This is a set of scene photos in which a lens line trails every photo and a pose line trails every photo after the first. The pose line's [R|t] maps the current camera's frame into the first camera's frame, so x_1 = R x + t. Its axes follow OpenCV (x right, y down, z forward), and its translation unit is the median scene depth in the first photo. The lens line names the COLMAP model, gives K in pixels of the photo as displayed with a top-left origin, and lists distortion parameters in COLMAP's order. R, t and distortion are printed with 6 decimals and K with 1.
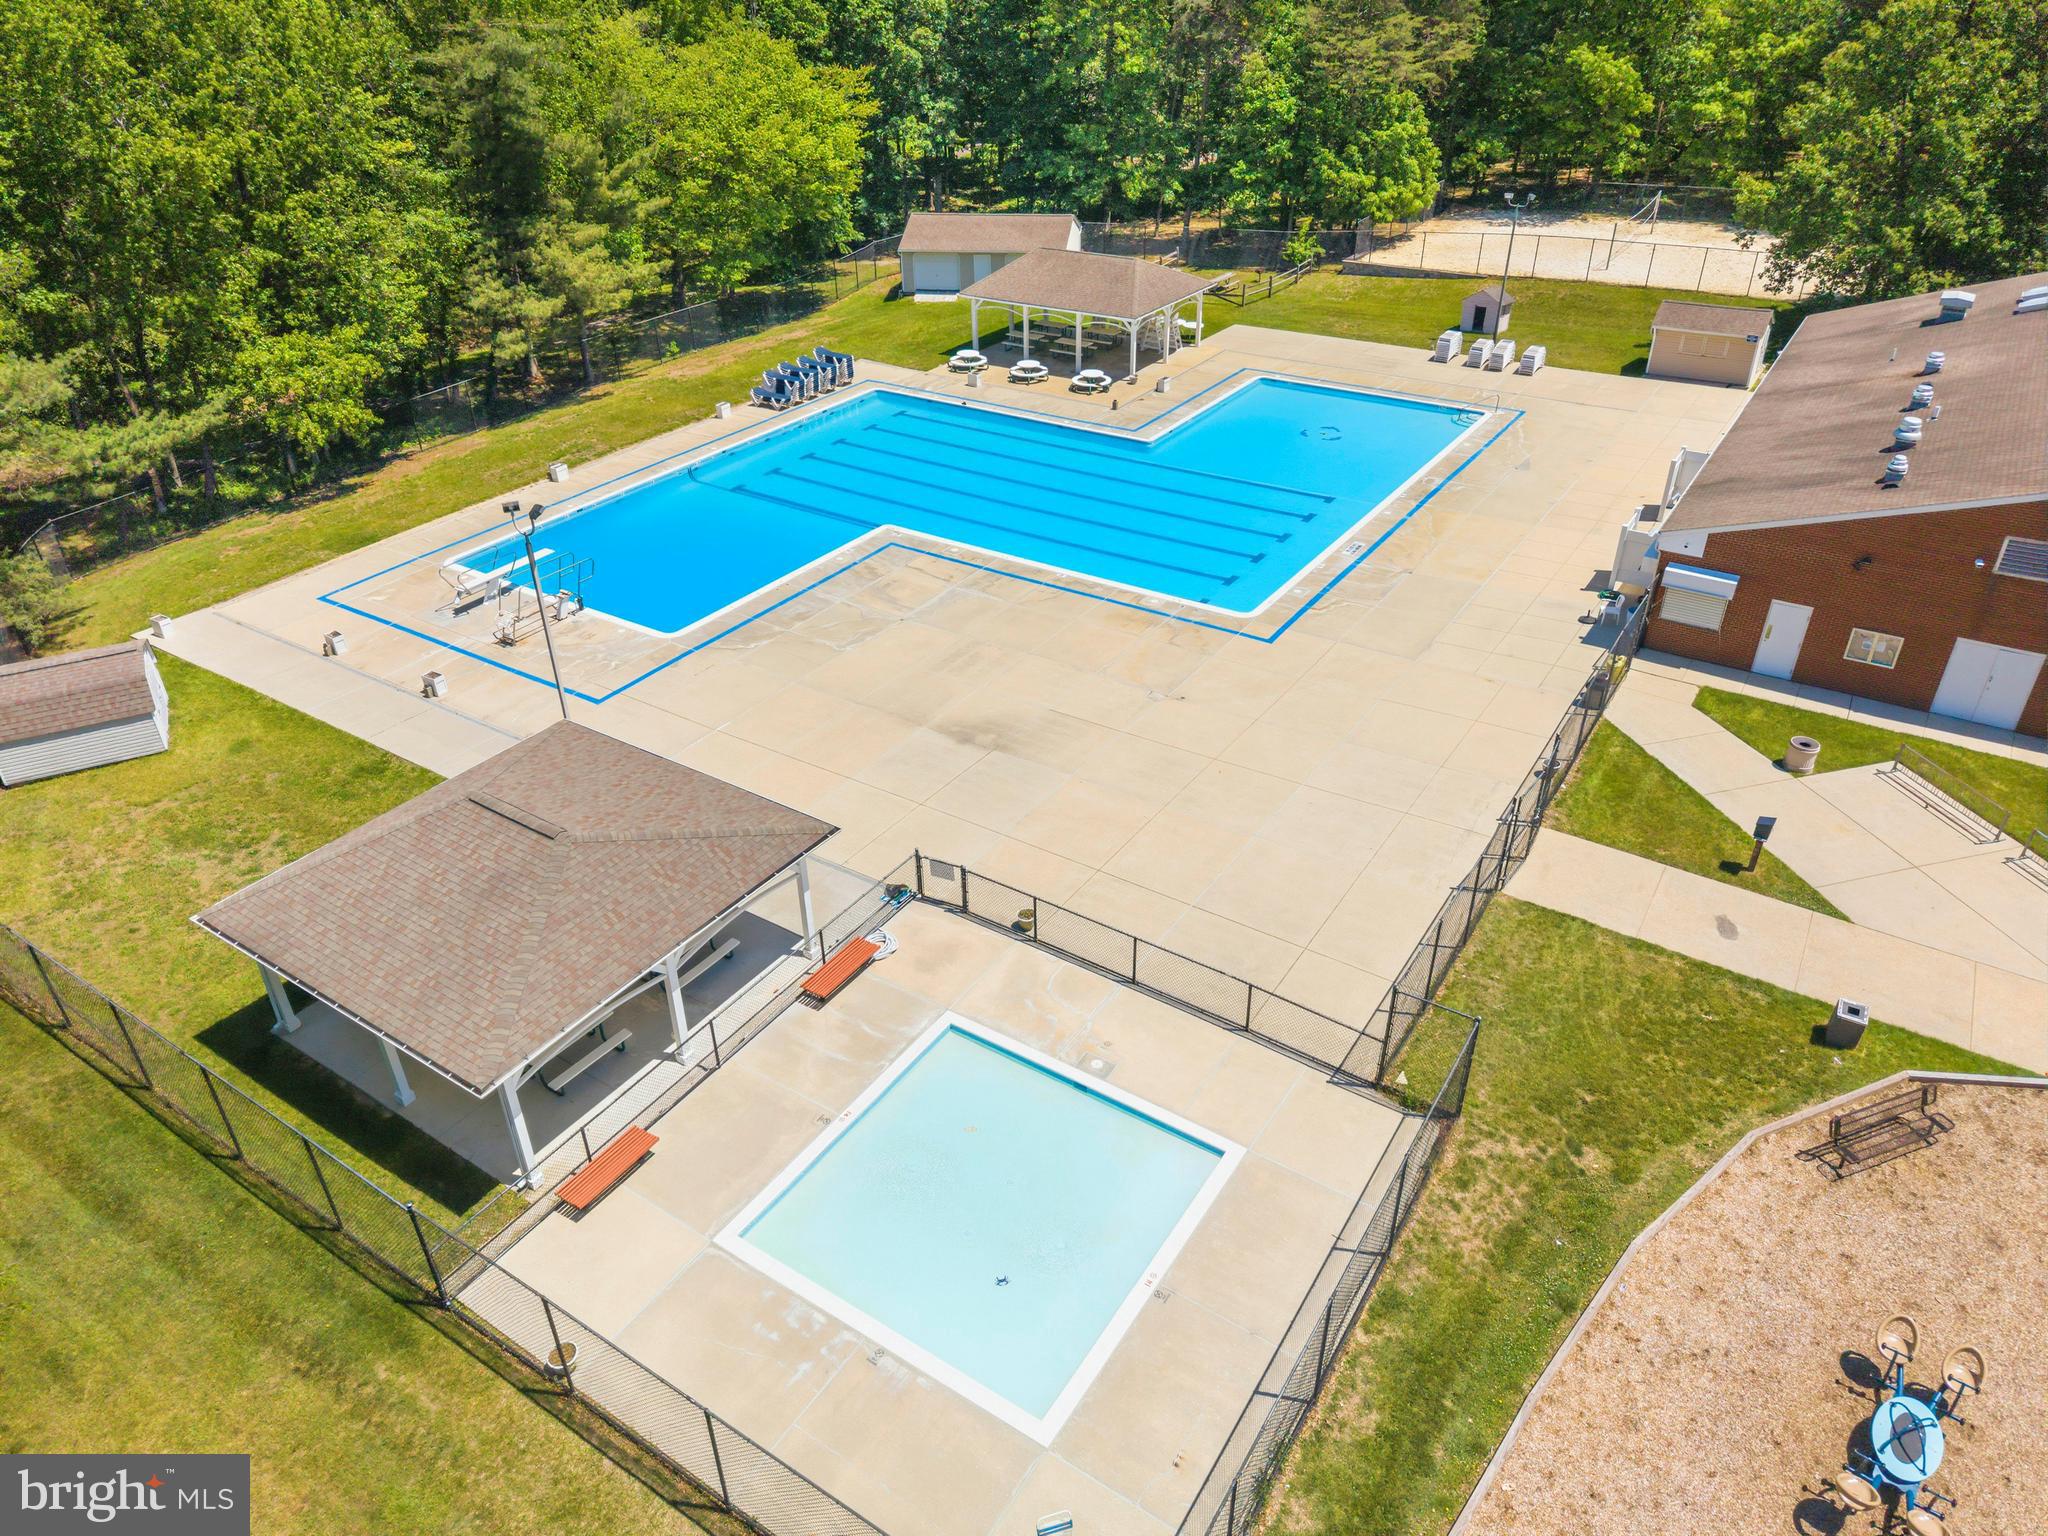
lens RADIAL K [[1374.4, 0, 1054.7], [0, 1374.4, 763.7], [0, 0, 1]] dist [0.022203, -0.026513]
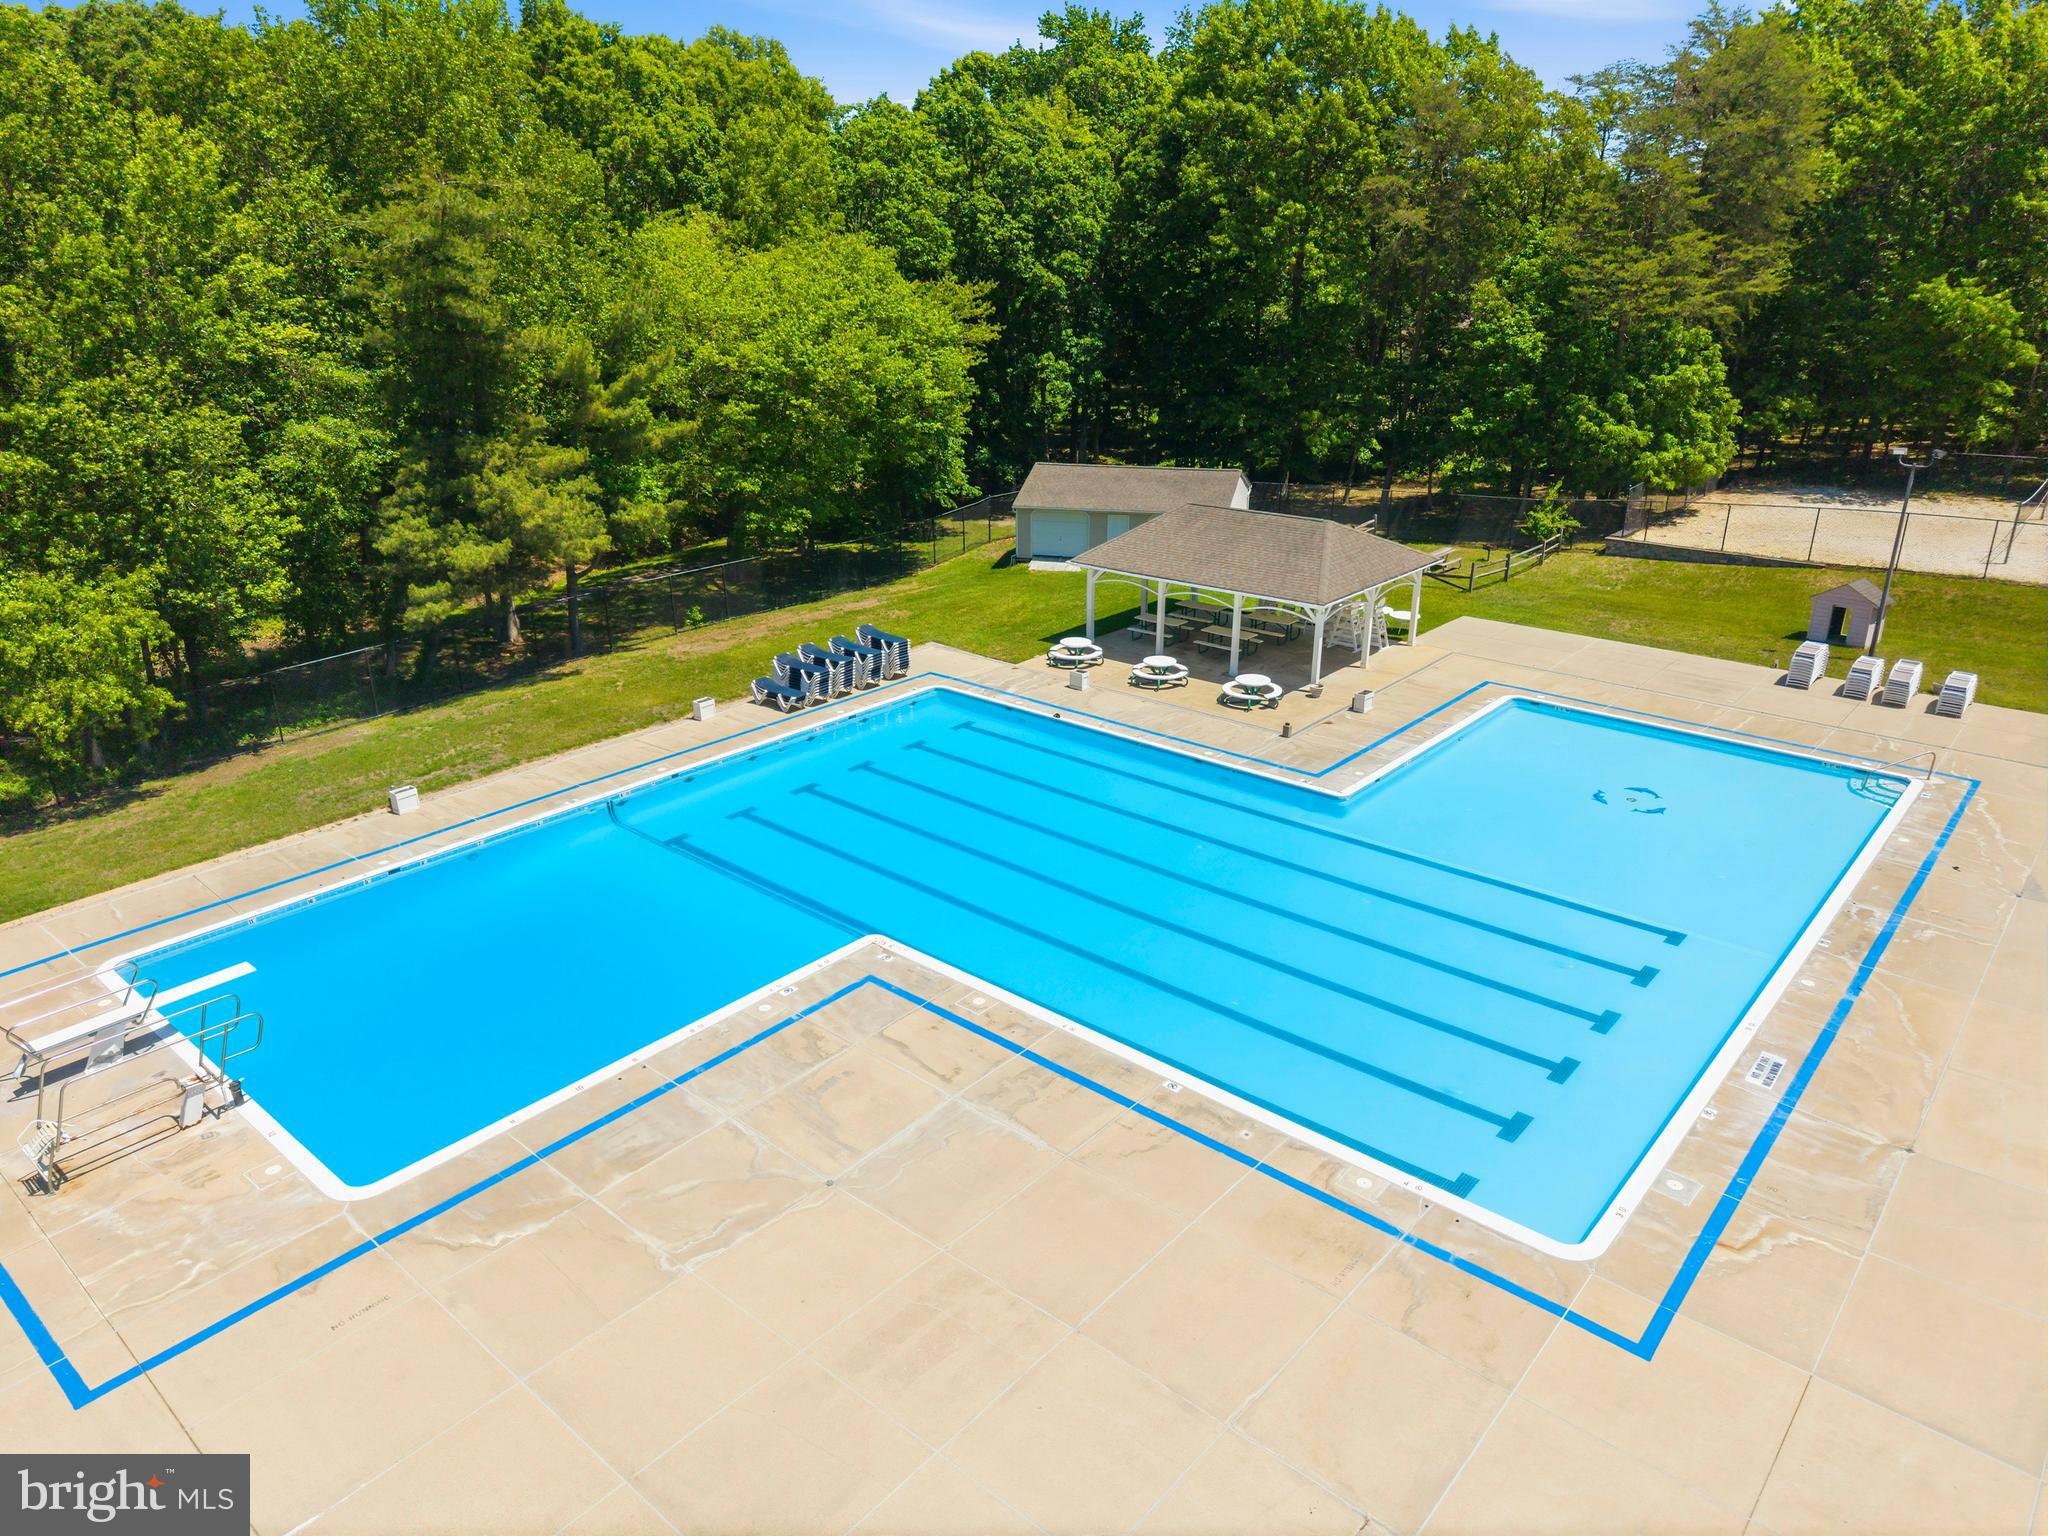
lens RADIAL K [[1374.4, 0, 1054.7], [0, 1374.4, 763.7], [0, 0, 1]] dist [0.022203, -0.026513]
pose [[0.991664, 0.055325, -0.116370, 0.010790], [-0.075912, 0.980606, -0.180689, -0.110654], [0.104117, 0.188017, 0.976632, 0.331160]]
